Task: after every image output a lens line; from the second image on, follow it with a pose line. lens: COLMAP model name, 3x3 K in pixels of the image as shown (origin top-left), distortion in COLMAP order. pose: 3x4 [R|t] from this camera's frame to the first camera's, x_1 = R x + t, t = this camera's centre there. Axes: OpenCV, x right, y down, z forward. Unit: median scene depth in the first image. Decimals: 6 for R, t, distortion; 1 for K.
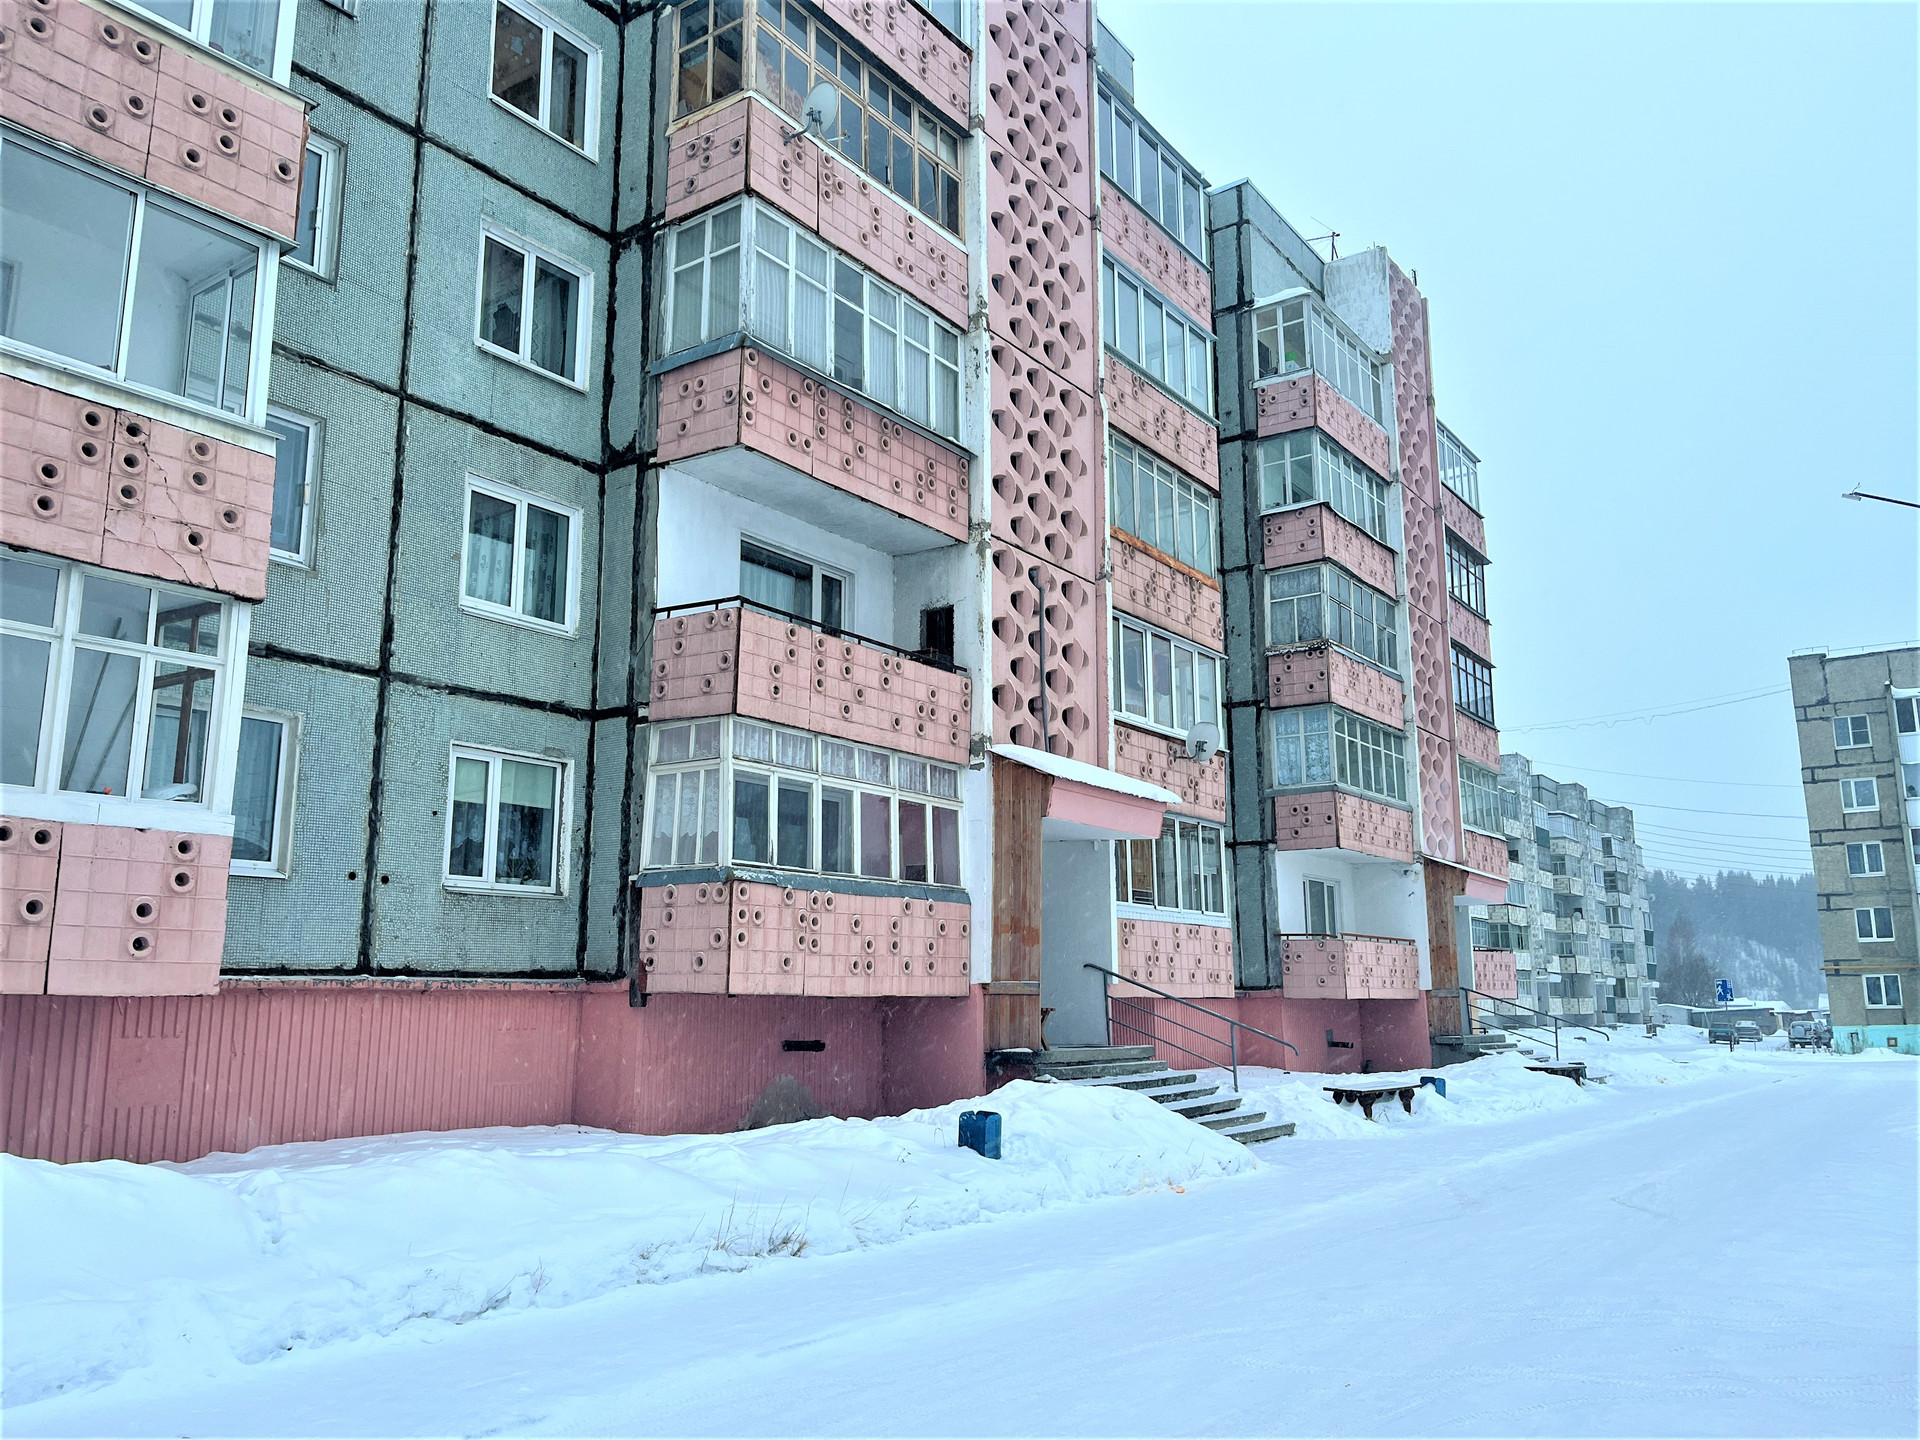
lens RADIAL K [[1468.5, 0, 957.9], [0, 1468.5, 731.0], [0, 0, 1]] dist [0.071720, -0.098380]
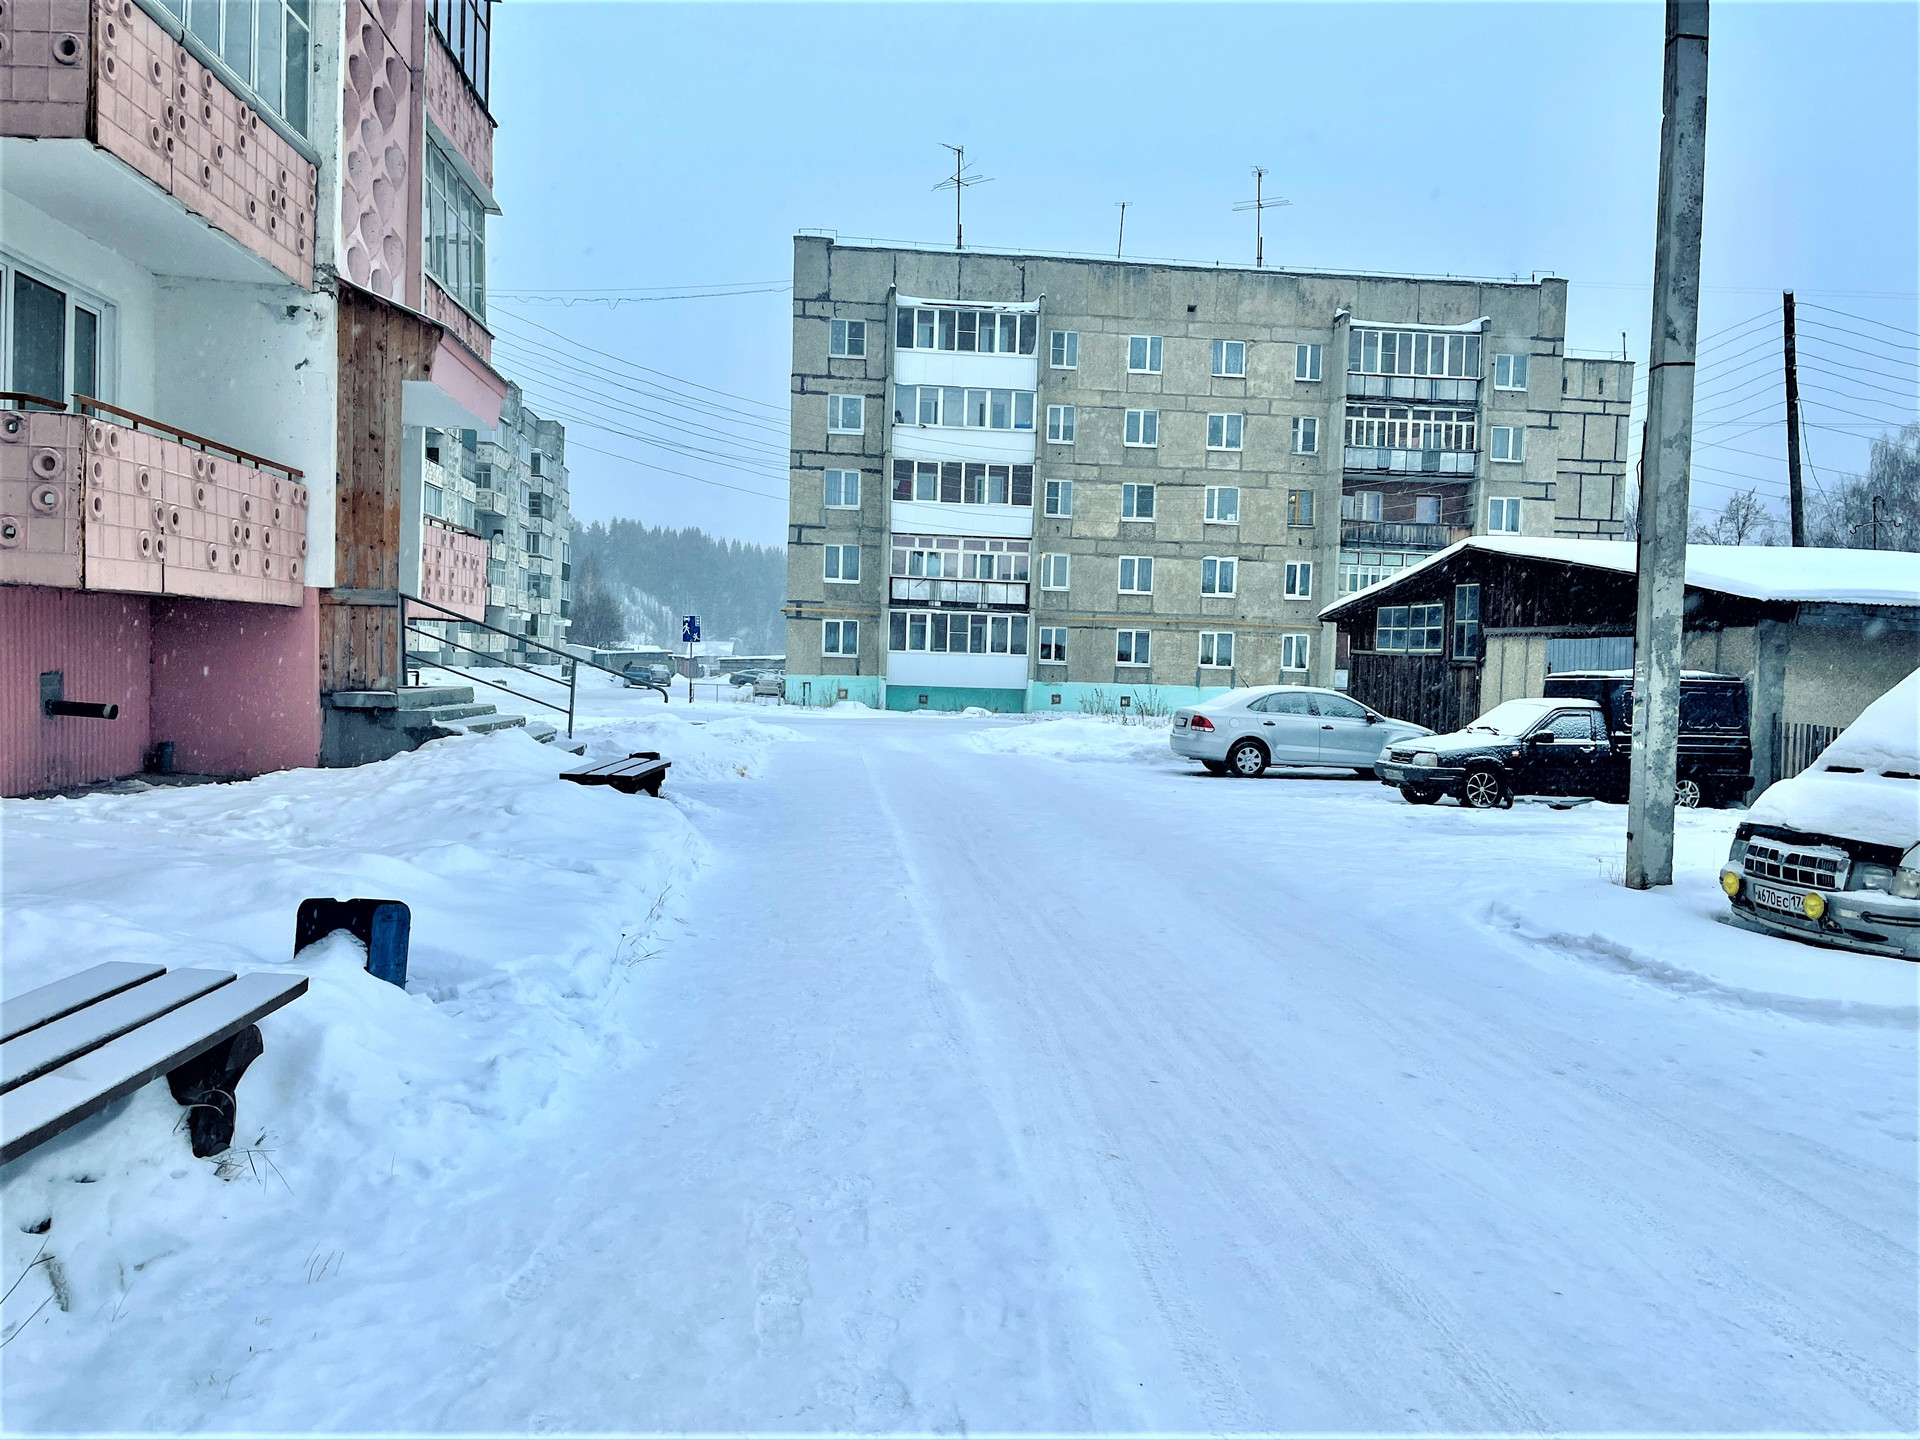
lens RADIAL K [[1468.5, 0, 957.9], [0, 1468.5, 731.0], [0, 0, 1]] dist [0.071720, -0.098380]
pose [[0.751974, -0.002197, 0.659189, 0.088325], [-0.156549, 0.970790, 0.181820, 0.055826], [-0.640334, -0.239919, 0.729665, 0.287425]]
